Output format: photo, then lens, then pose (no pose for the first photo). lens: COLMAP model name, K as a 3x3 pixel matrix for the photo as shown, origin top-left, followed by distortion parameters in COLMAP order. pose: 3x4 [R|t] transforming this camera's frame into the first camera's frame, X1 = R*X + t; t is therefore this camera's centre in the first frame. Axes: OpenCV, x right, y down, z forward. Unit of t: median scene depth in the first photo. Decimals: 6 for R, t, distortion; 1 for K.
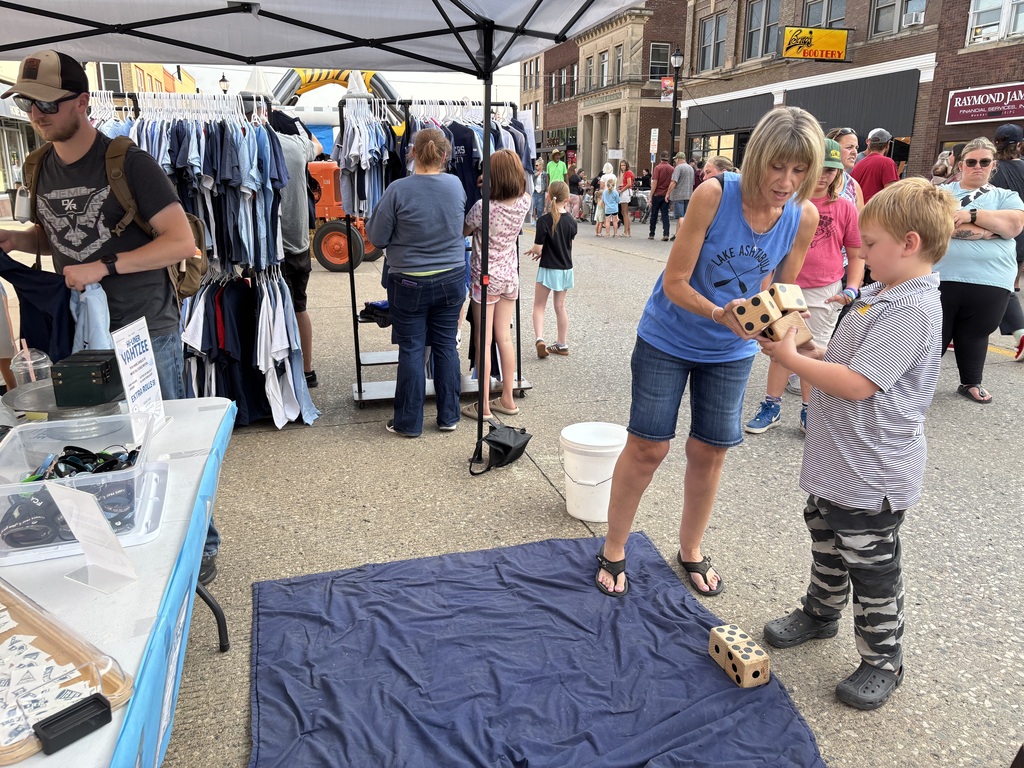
lens RADIAL K [[782.1, 0, 514.1], [0, 782.1, 381.9], [0, 0, 1]] dist [0.013993, -0.005913]
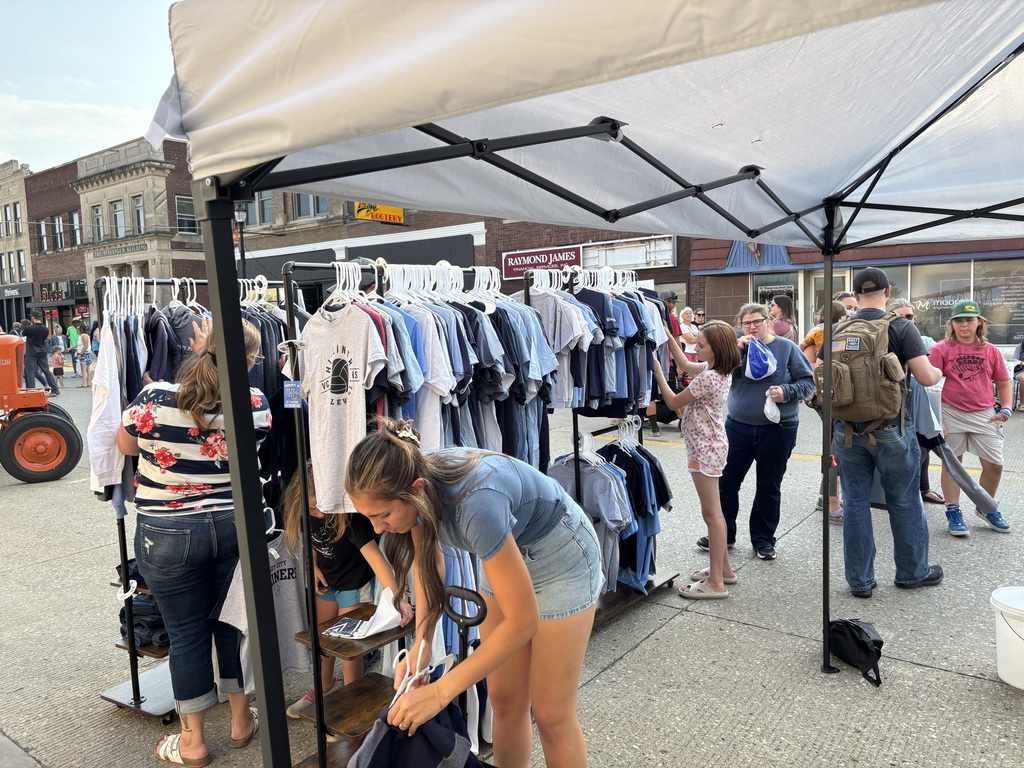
lens RADIAL K [[782.1, 0, 513.7], [0, 782.1, 386.2], [0, 0, 1]] dist [0.013993, -0.005913]
pose [[0.798633, -0.083174, 0.596043, -0.087239], [0.186658, 0.975796, -0.113935, -0.018245], [-0.572140, 0.202248, 0.794828, 0.047562]]
